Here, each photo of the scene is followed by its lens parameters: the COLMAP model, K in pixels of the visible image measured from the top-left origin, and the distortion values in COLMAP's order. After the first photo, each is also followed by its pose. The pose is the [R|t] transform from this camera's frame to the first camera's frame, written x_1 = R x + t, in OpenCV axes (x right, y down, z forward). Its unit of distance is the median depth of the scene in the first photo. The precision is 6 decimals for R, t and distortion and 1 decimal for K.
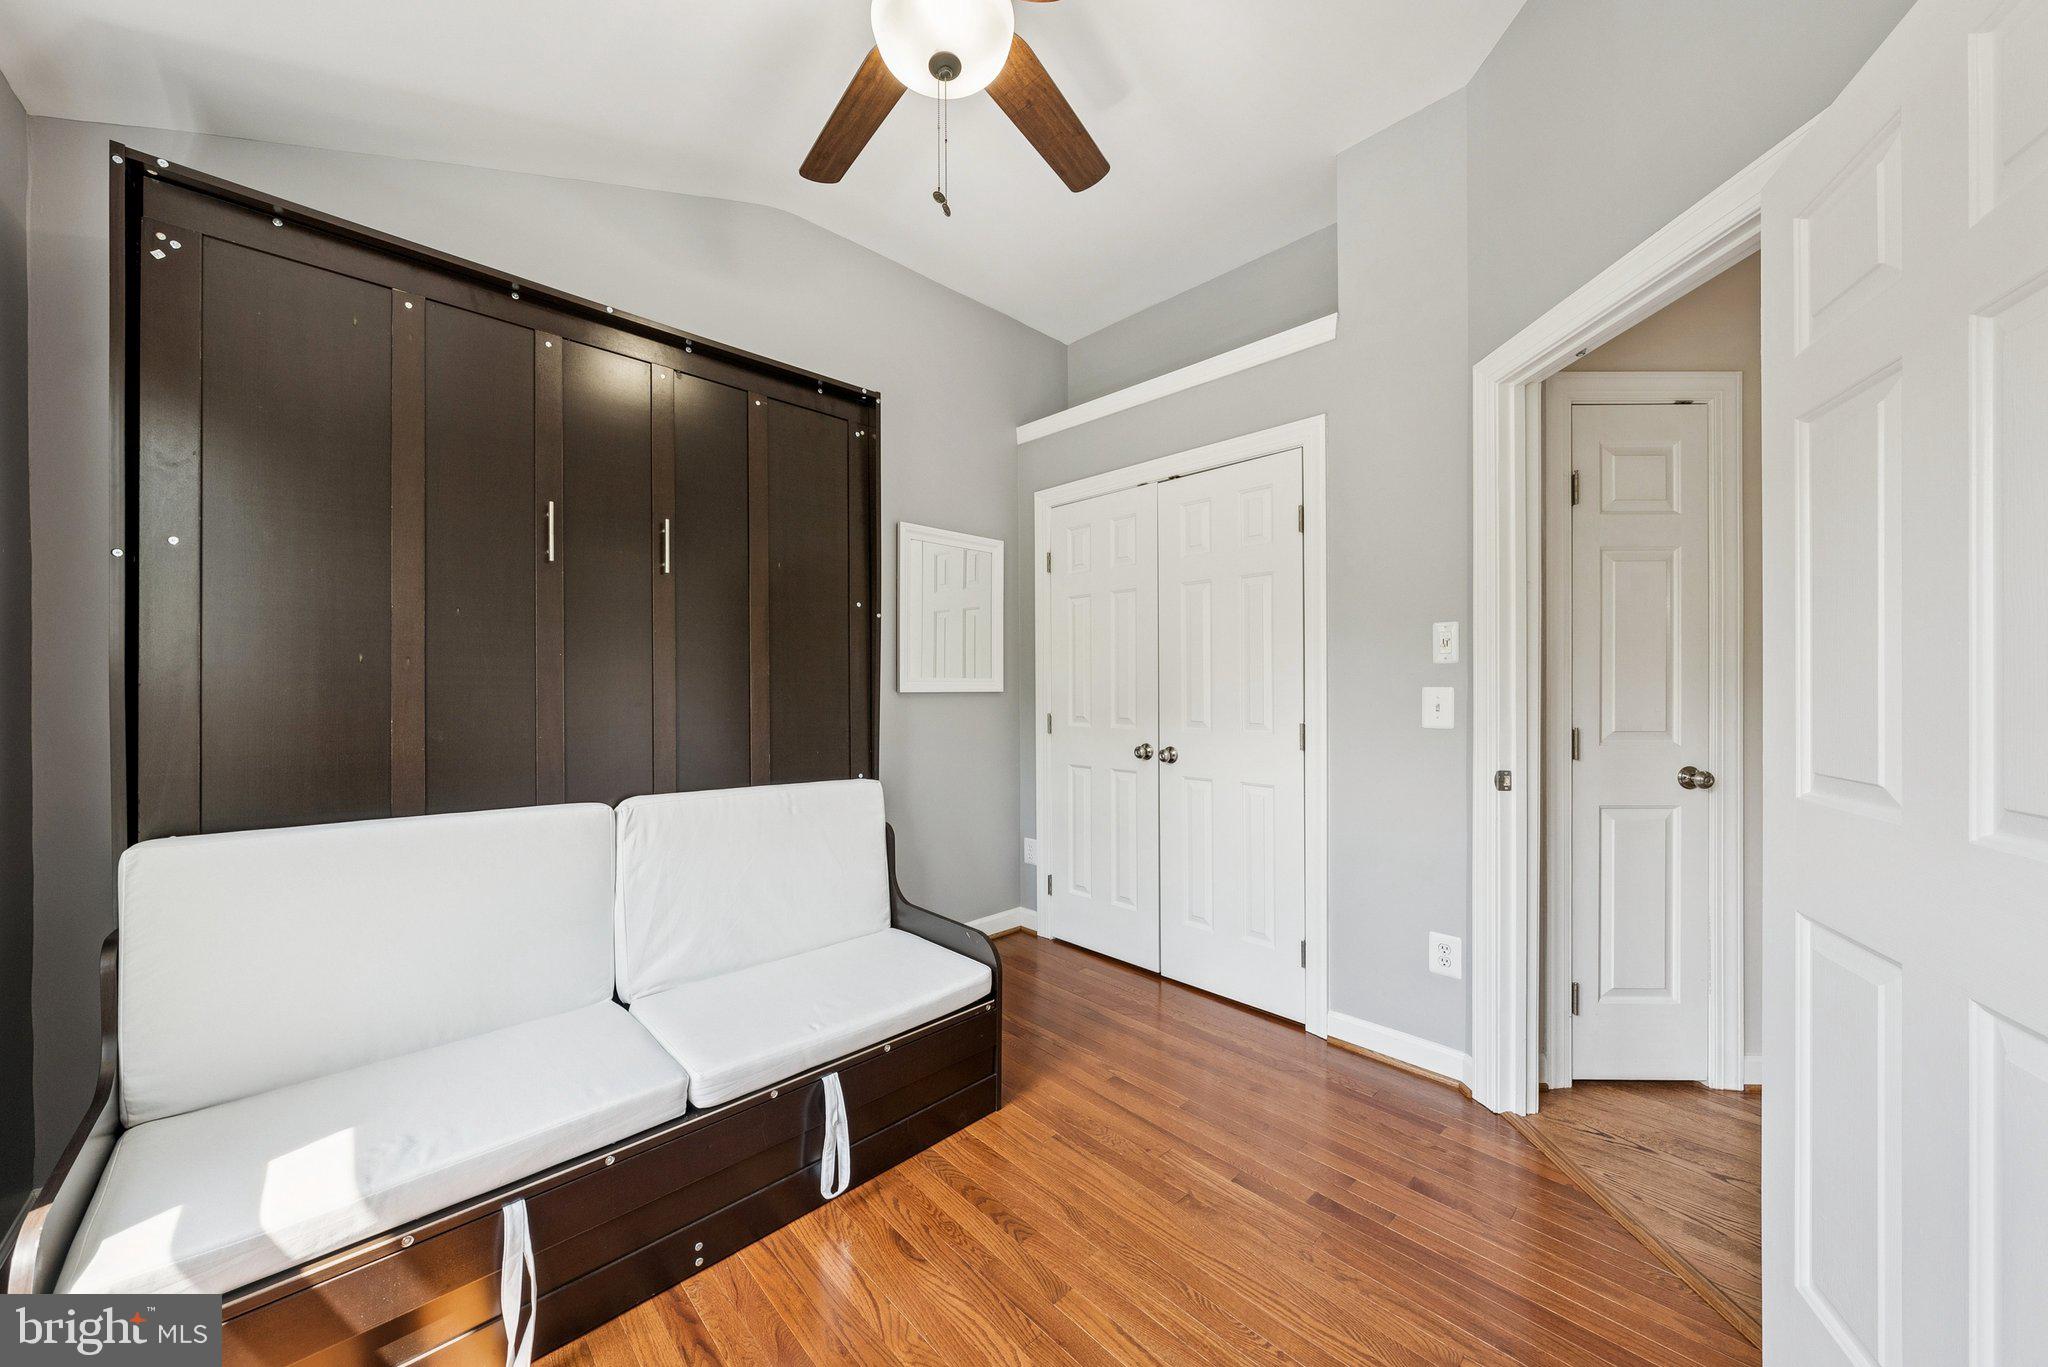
lens RADIAL K [[705.6, 0, 1024.7], [0, 705.6, 686.3], [0, 0, 1]] dist [-0.001239, -0.000051]
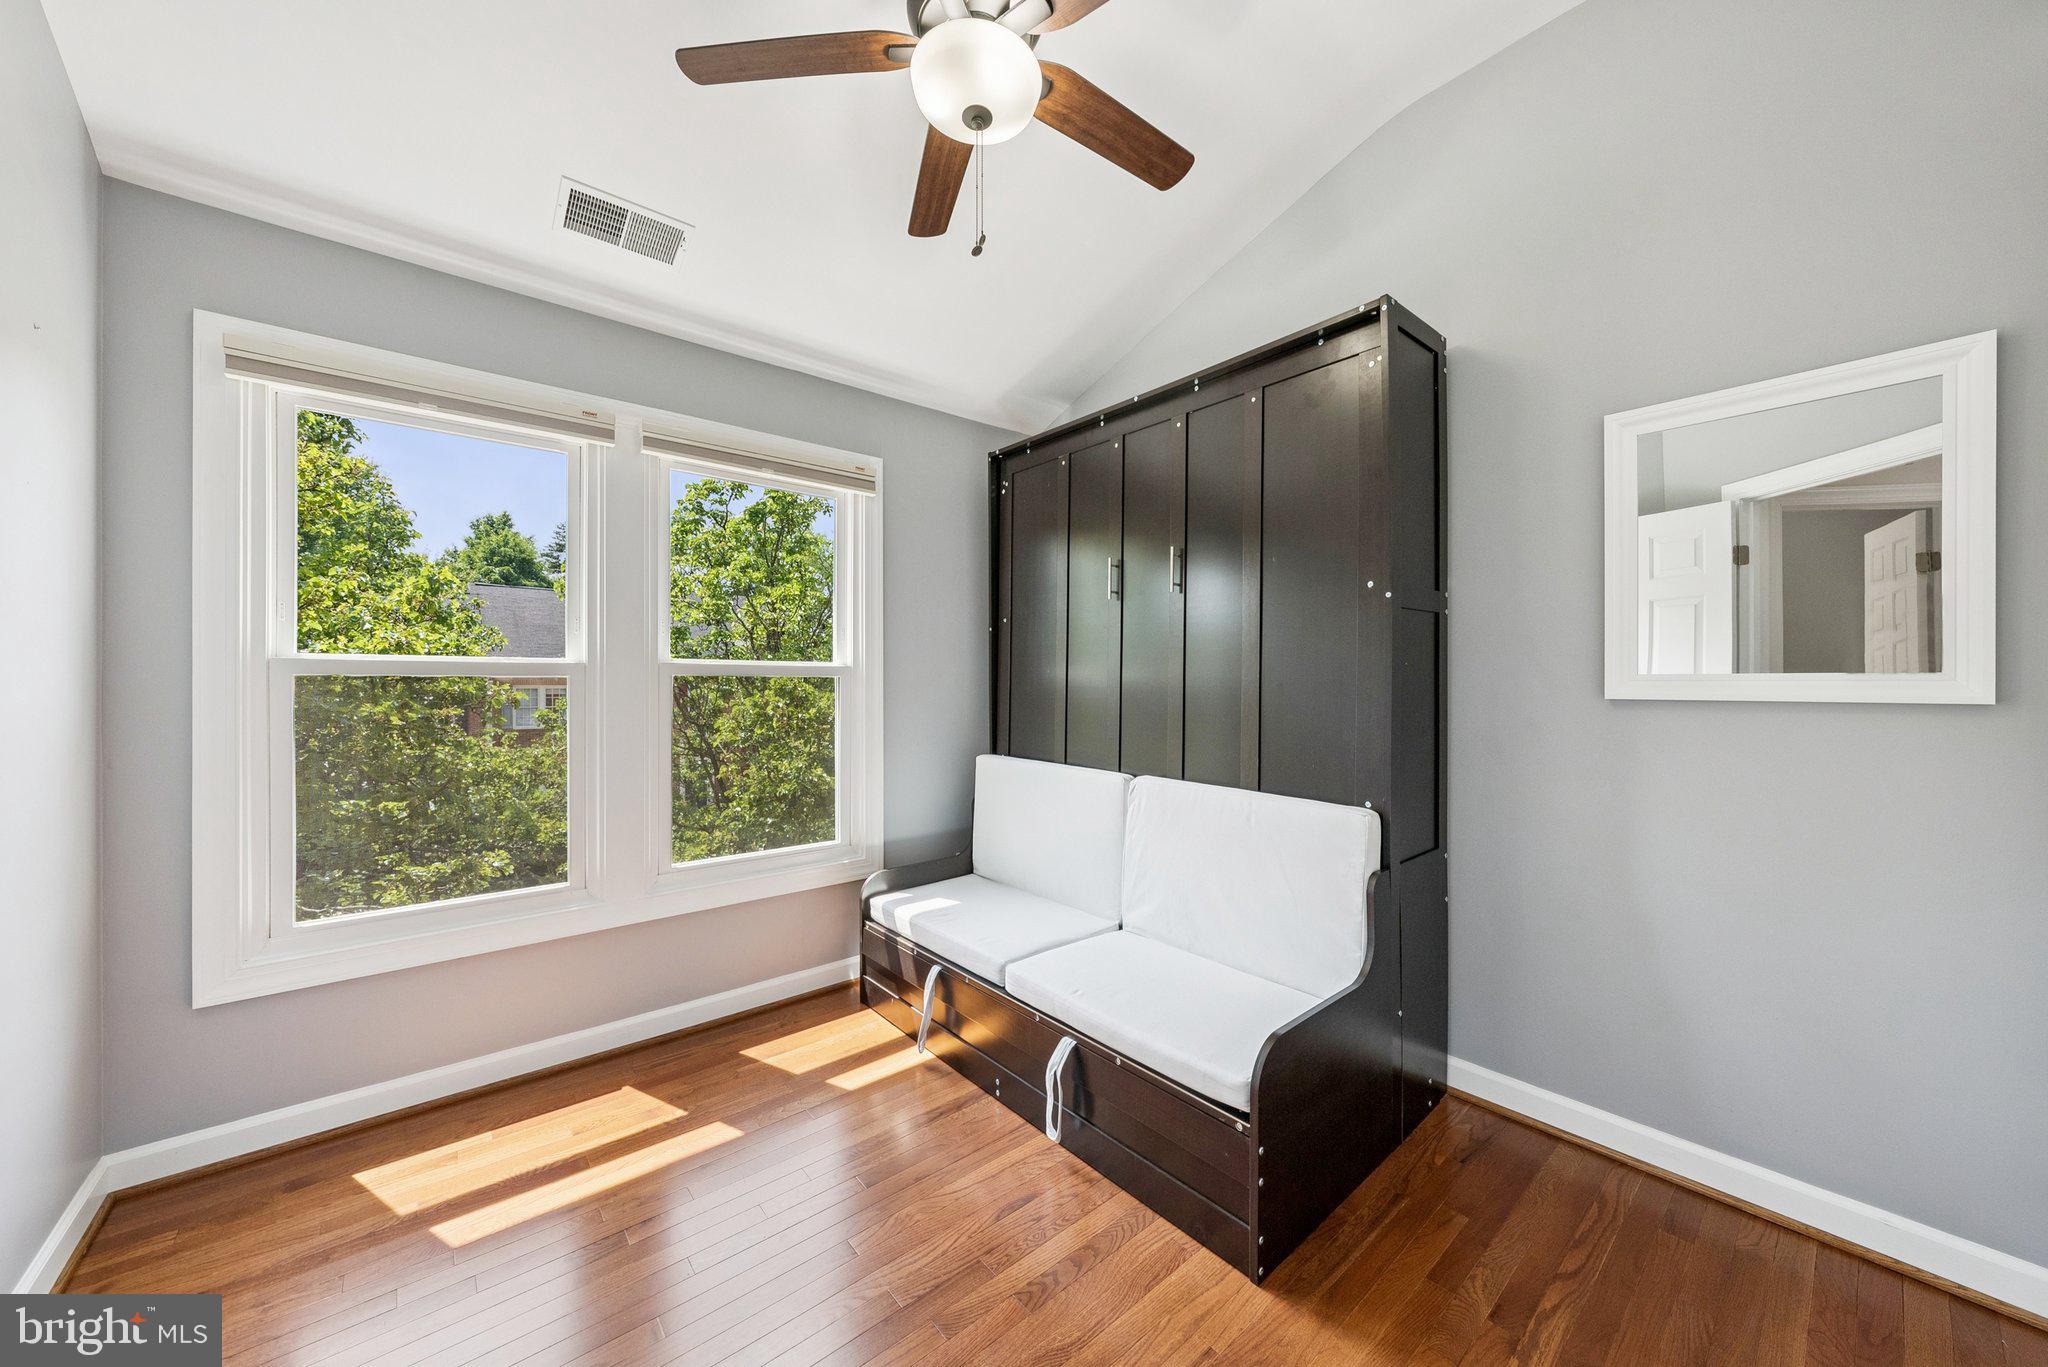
lens RADIAL K [[731.0, 0, 1024.0], [0, 731.0, 683.5], [0, 0, 1]] dist [0.000420, -0.000113]
pose [[-0.060219, 0.001887, -0.998183, 0.823245], [0.001417, 0.999997, 0.001805, -0.011143], [0.998184, -0.001305, -0.060222, 0.933519]]
